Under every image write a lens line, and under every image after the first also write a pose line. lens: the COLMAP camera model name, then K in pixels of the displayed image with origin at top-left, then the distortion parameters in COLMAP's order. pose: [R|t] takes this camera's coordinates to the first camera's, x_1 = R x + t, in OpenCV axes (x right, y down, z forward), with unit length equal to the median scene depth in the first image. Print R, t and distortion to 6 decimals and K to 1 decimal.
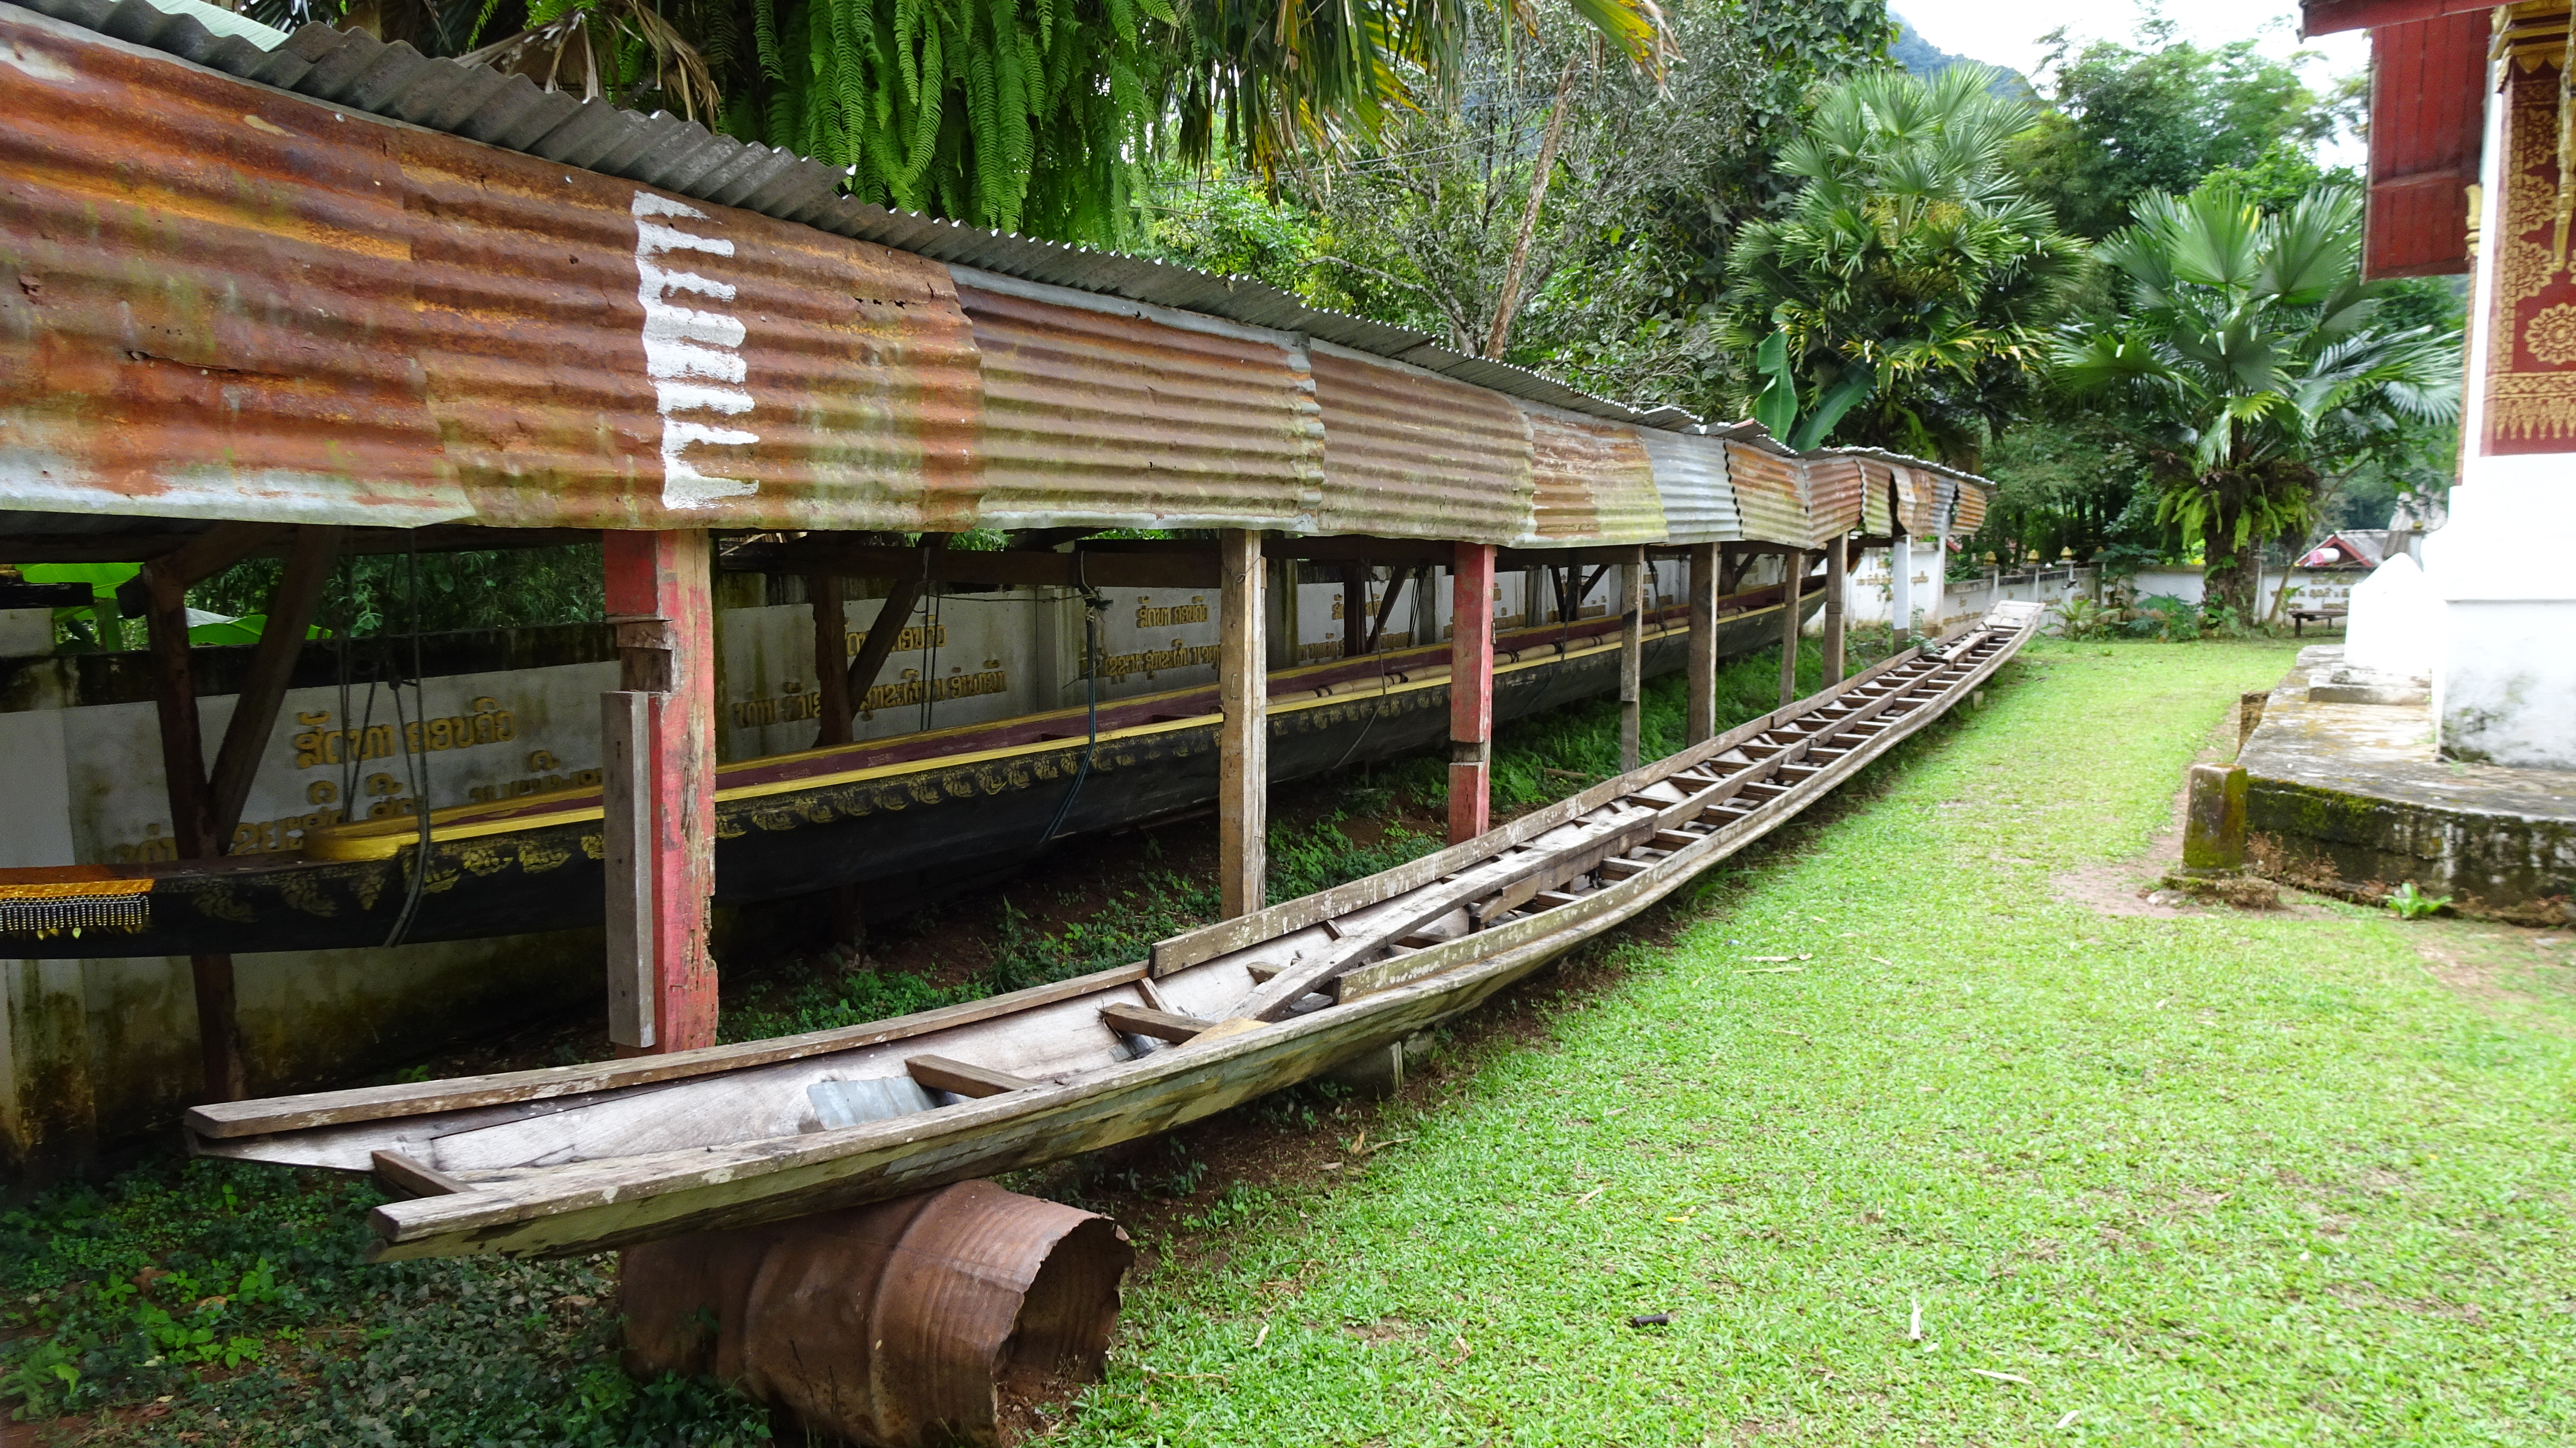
lens RADIAL K [[1845.3, 0, 1289.6], [0, 1845.3, 731.8], [0, 0, 1]] dist [0.006841, -0.004406]
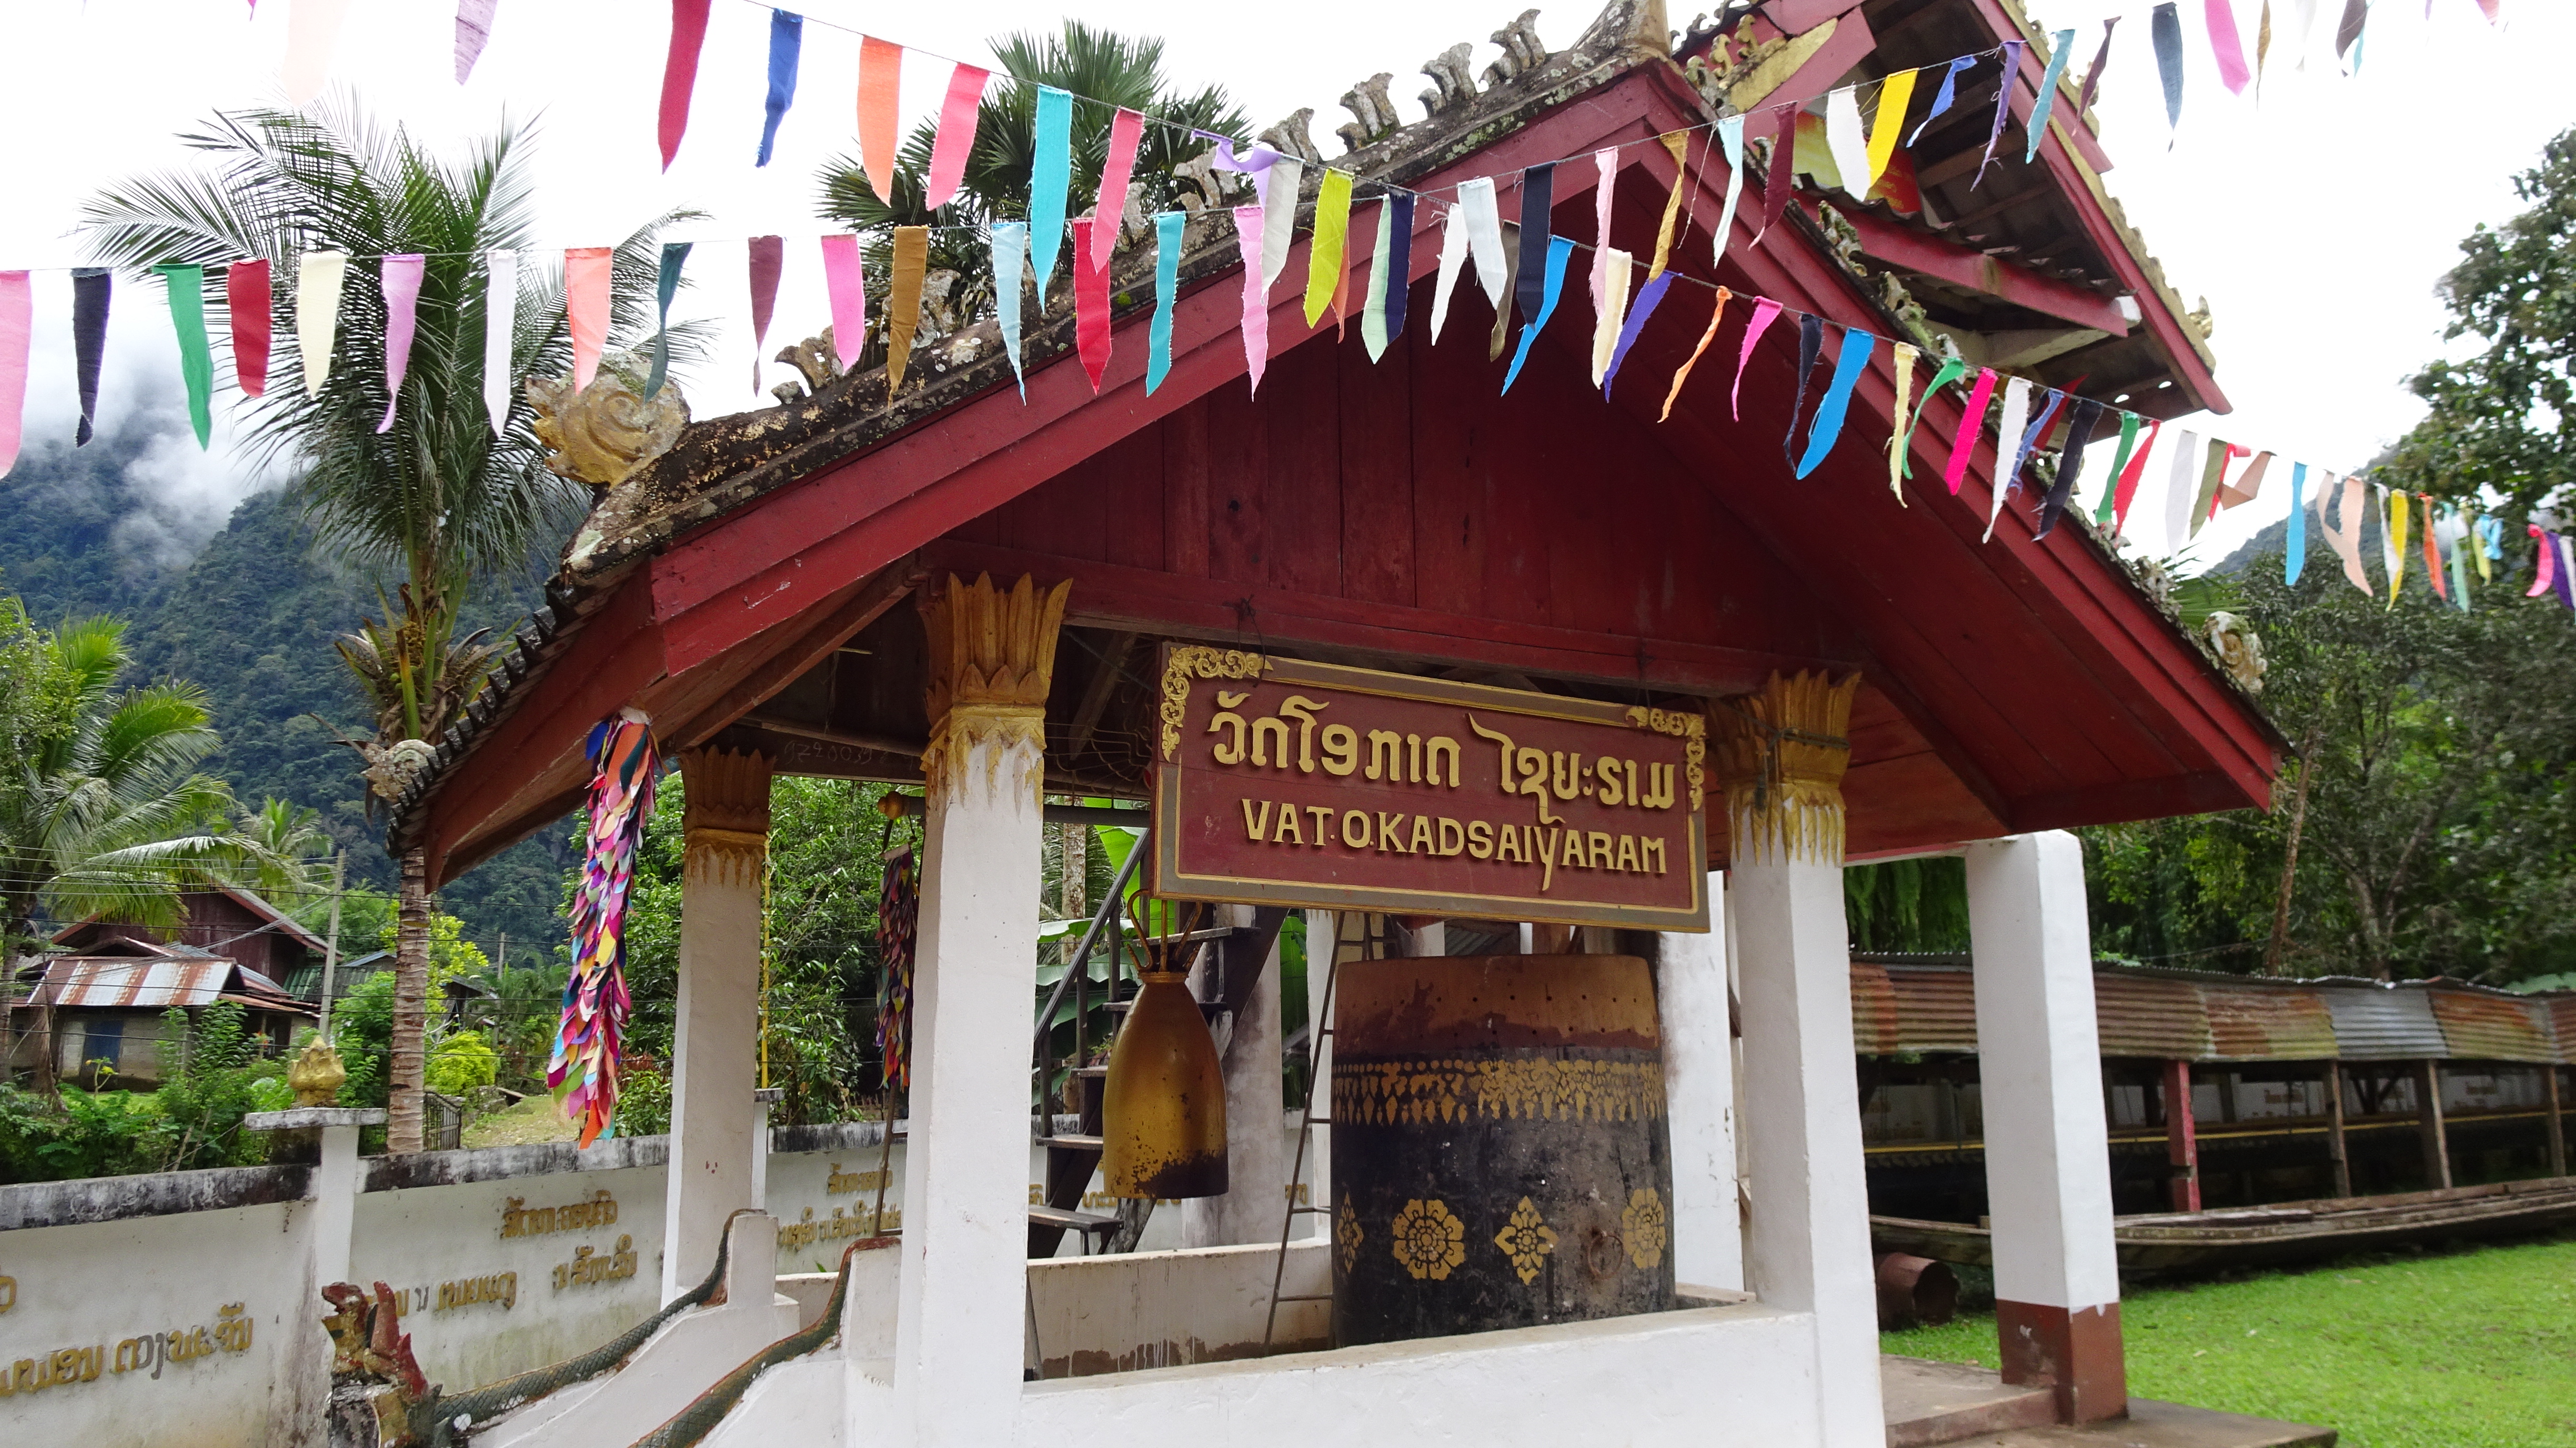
lens RADIAL K [[1845.3, 0, 1290.0], [0, 1845.3, 734.6], [0, 0, 1]] dist [0.006841, -0.004406]
pose [[0.880900, -0.094668, -0.463737, 0.221904], [-0.039687, 0.961568, -0.271685, 0.136247], [0.471635, 0.257732, 0.843288, -1.178344]]
